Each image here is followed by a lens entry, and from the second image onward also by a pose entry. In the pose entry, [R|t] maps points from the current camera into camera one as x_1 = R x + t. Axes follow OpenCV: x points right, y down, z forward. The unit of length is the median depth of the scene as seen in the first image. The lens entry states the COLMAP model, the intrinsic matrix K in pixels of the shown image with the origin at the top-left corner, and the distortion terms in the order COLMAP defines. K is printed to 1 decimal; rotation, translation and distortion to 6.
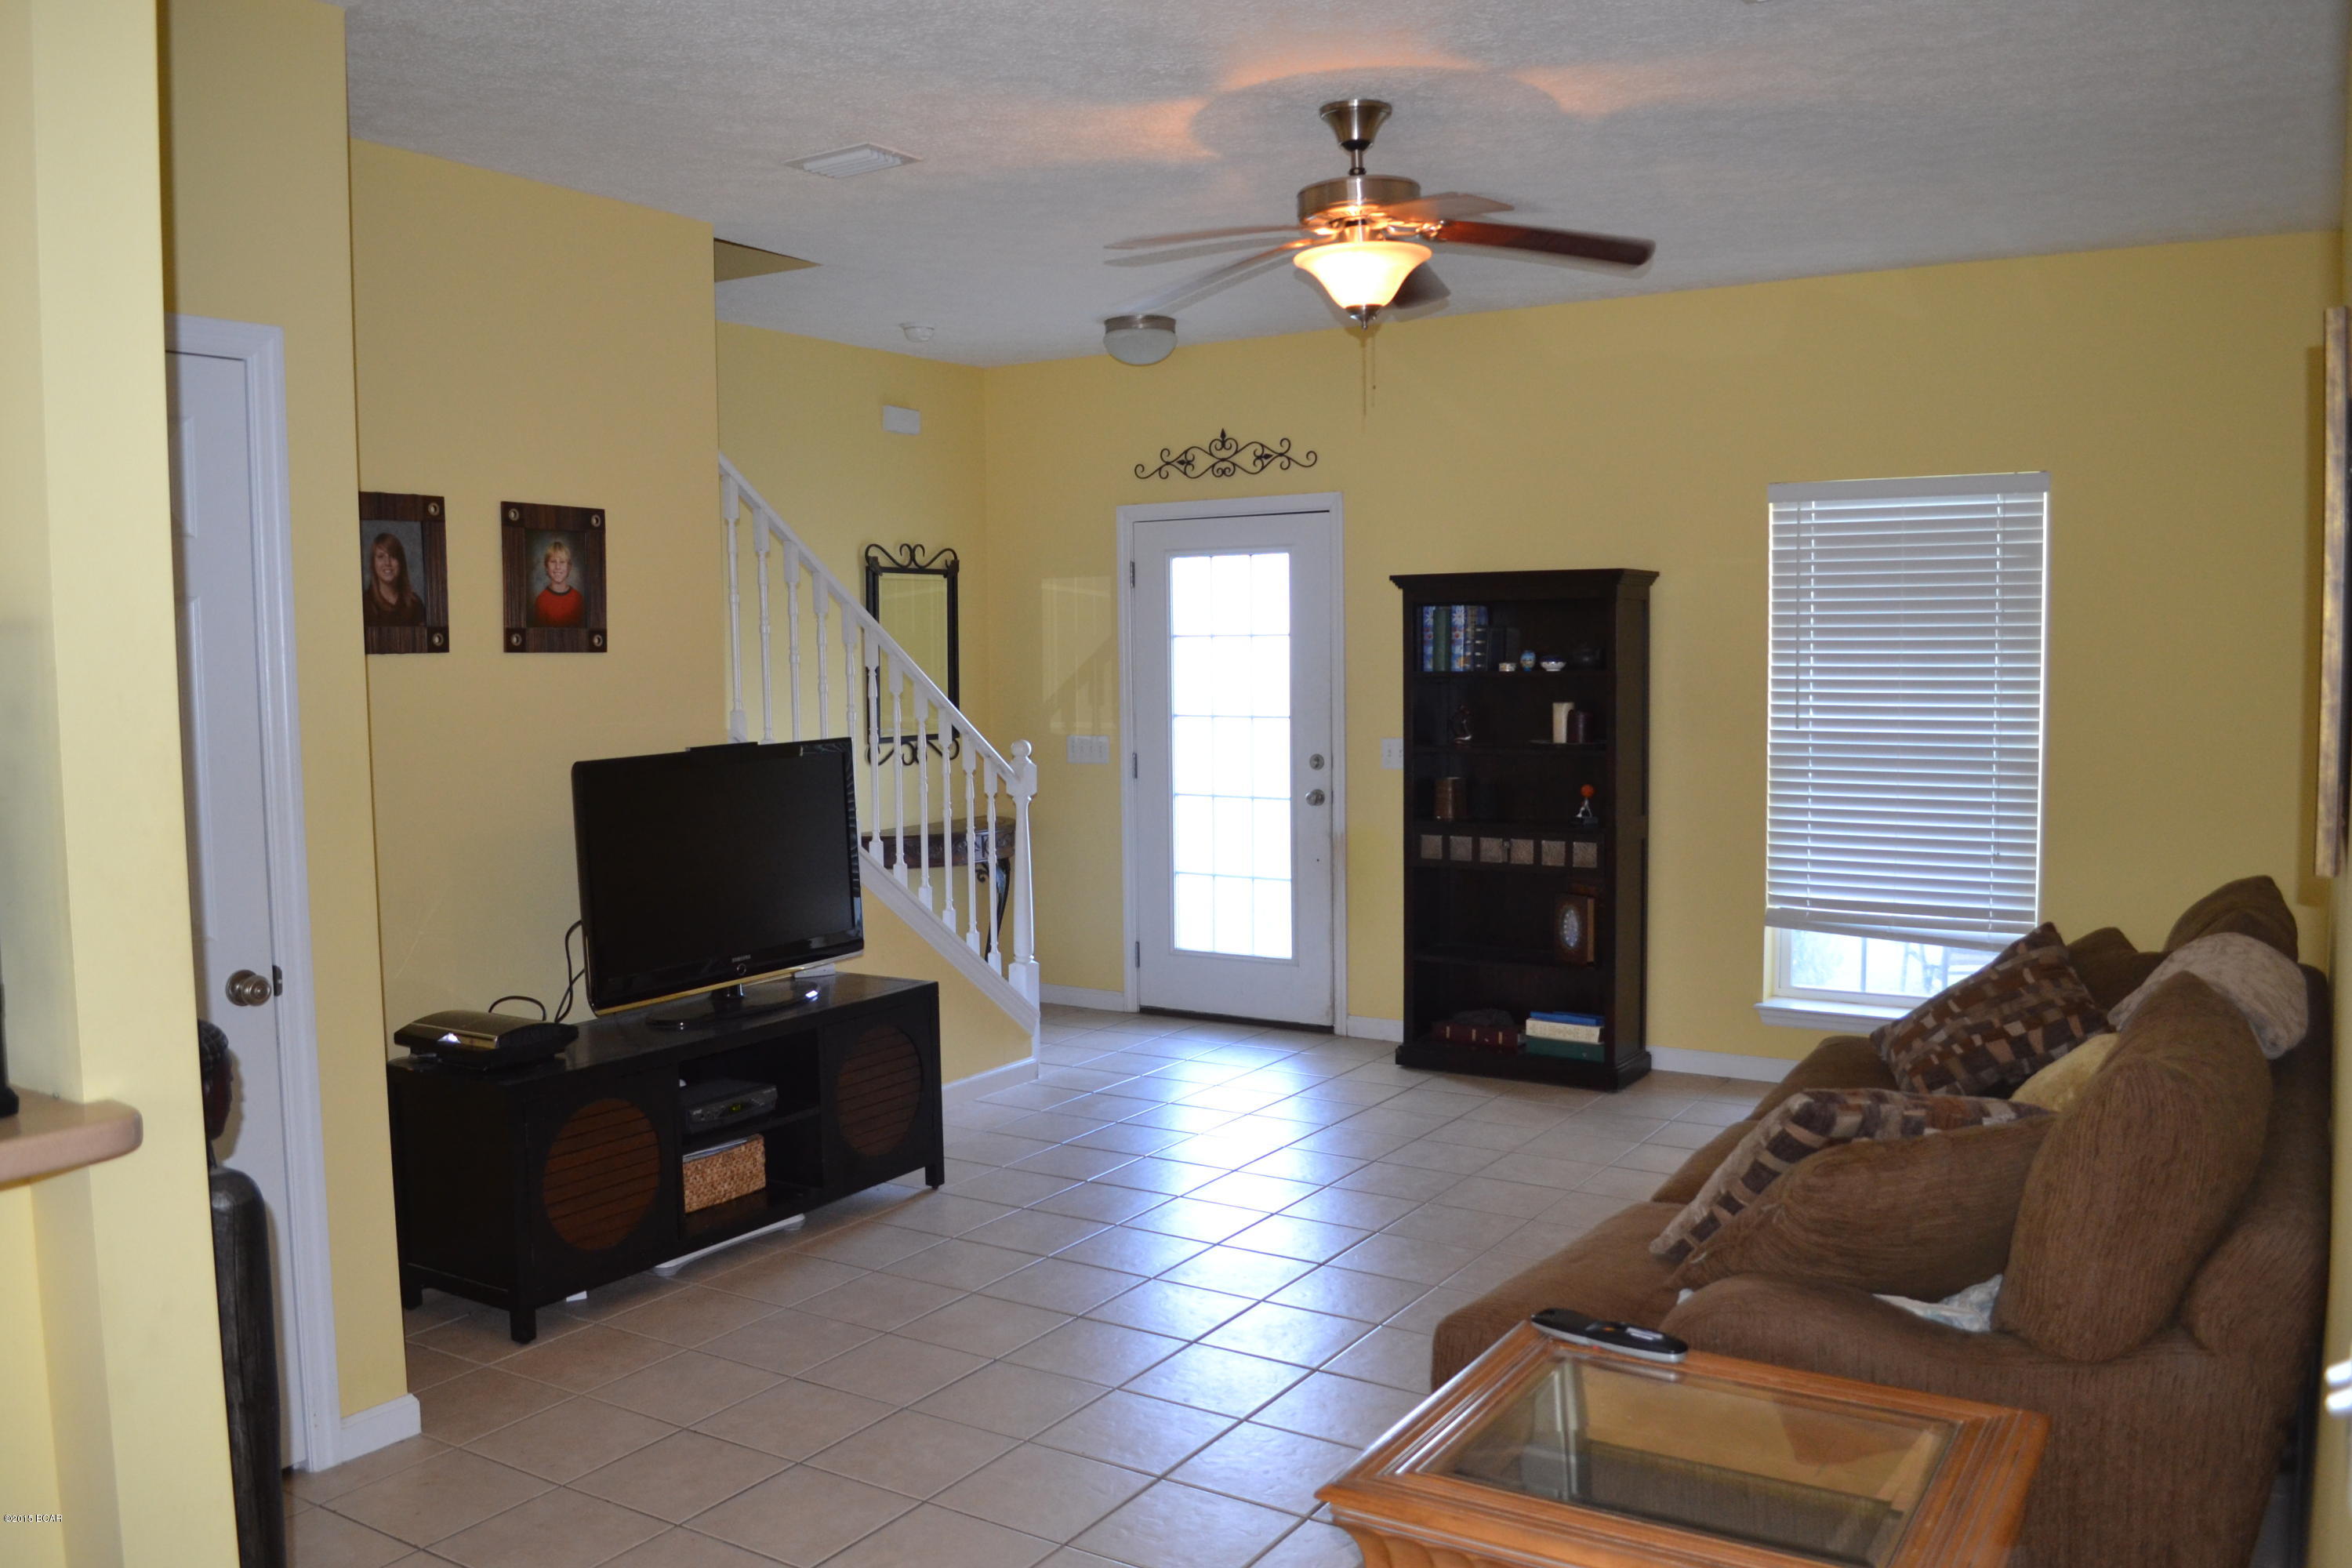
lens RADIAL K [[1865.4, 0, 1176.1], [0, 1865.4, 783.8], [0, 0, 1]] dist [-0.070930, -0.000945]
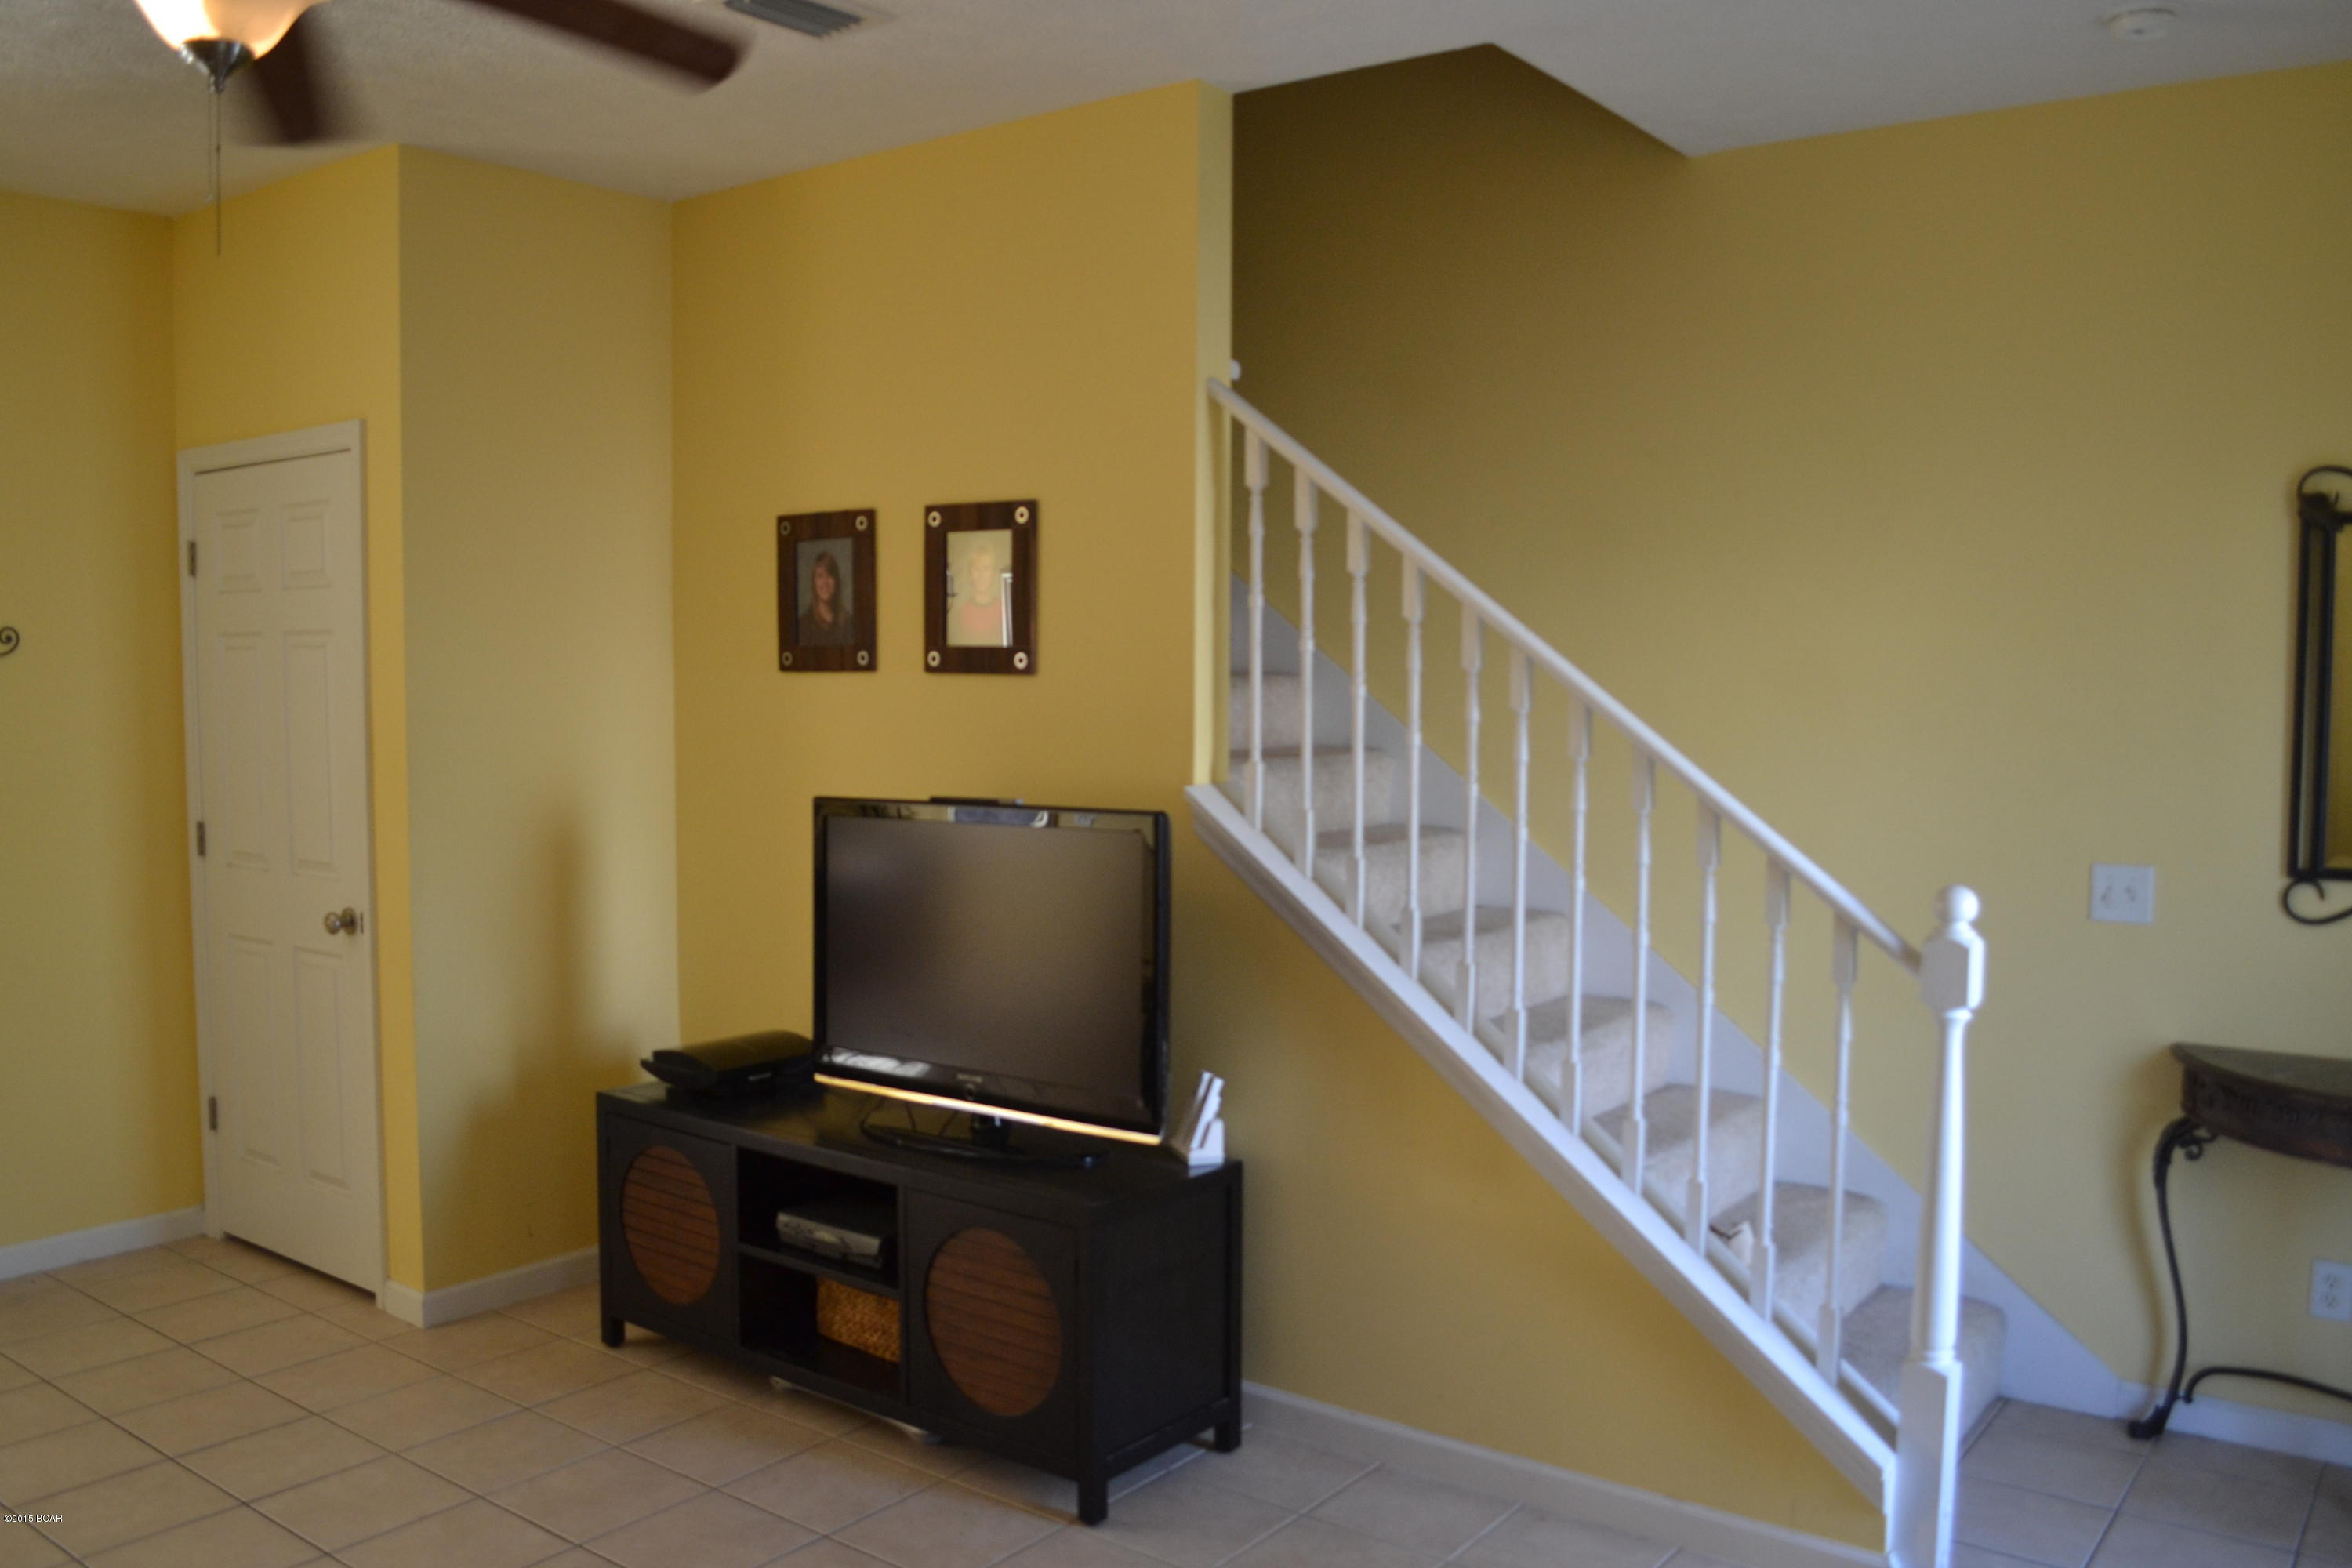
lens RADIAL K [[1865.4, 0, 1174.4], [0, 1865.4, 784.8], [0, 0, 1]] dist [-0.070930, -0.000945]
pose [[-0.087797, 0.075589, -0.993266, 0.570635], [-0.074480, 0.993828, 0.082215, -0.106413], [0.993350, 0.081197, -0.081625, 1.270279]]
